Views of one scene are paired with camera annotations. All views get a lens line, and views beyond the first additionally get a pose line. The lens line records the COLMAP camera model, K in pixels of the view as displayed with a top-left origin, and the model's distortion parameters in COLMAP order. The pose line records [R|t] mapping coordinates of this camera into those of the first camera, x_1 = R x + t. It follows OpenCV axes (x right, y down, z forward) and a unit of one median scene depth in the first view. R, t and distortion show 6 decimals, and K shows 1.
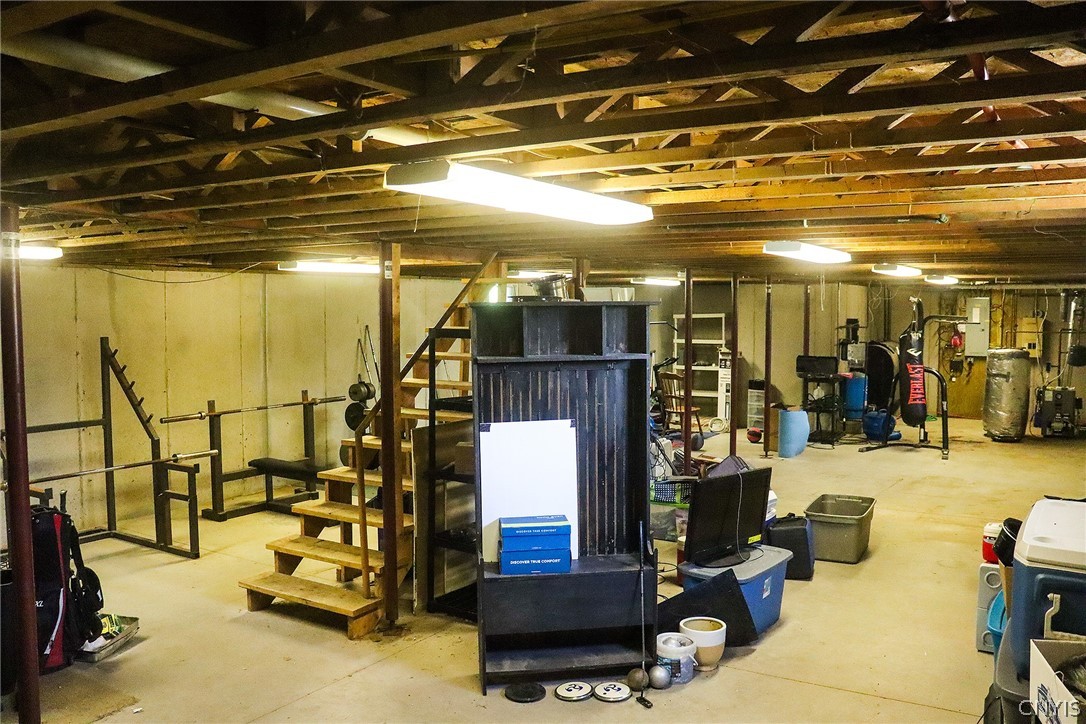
lens RADIAL K [[905.1, 0, 542.9], [0, 905.1, 360.9], [0, 0, 1]] dist [-0.083663, 0.006172]
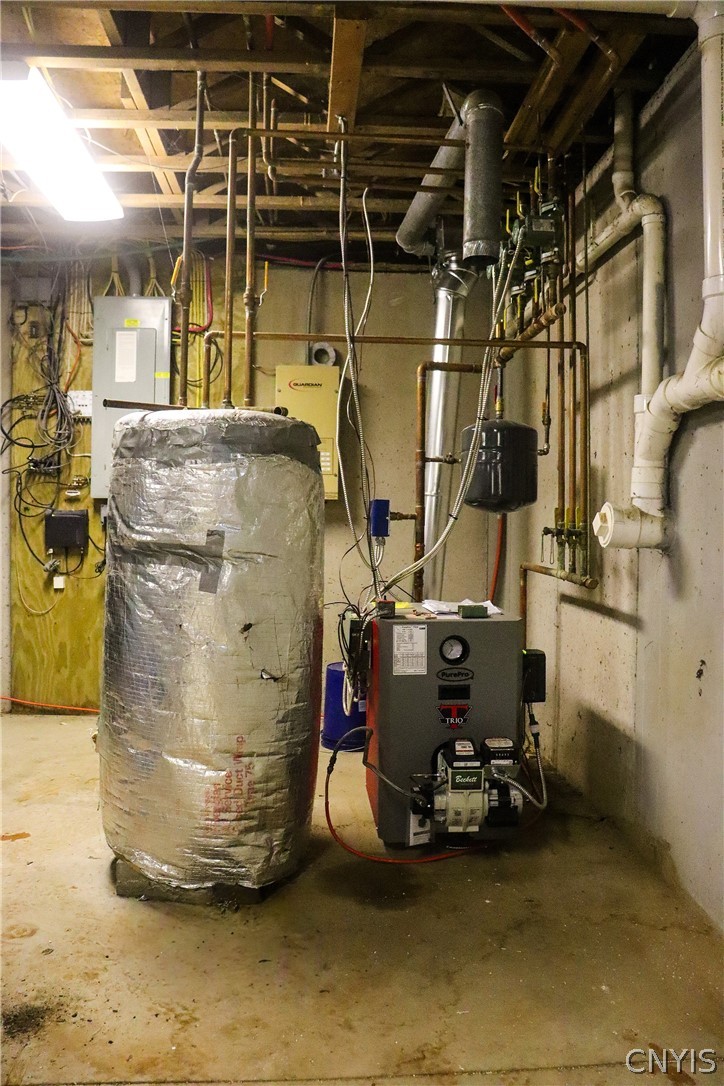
lens RADIAL K [[905.1, 0, 363.3], [0, 905.1, 542.5], [0, 0, 1]] dist [-0.083663, 0.006172]
pose [[0.821980, -0.007104, 0.569473, 0.442679], [0.022027, 0.999571, -0.019326, 0.018436], [-0.569091, 0.028429, 0.821783, 0.825849]]
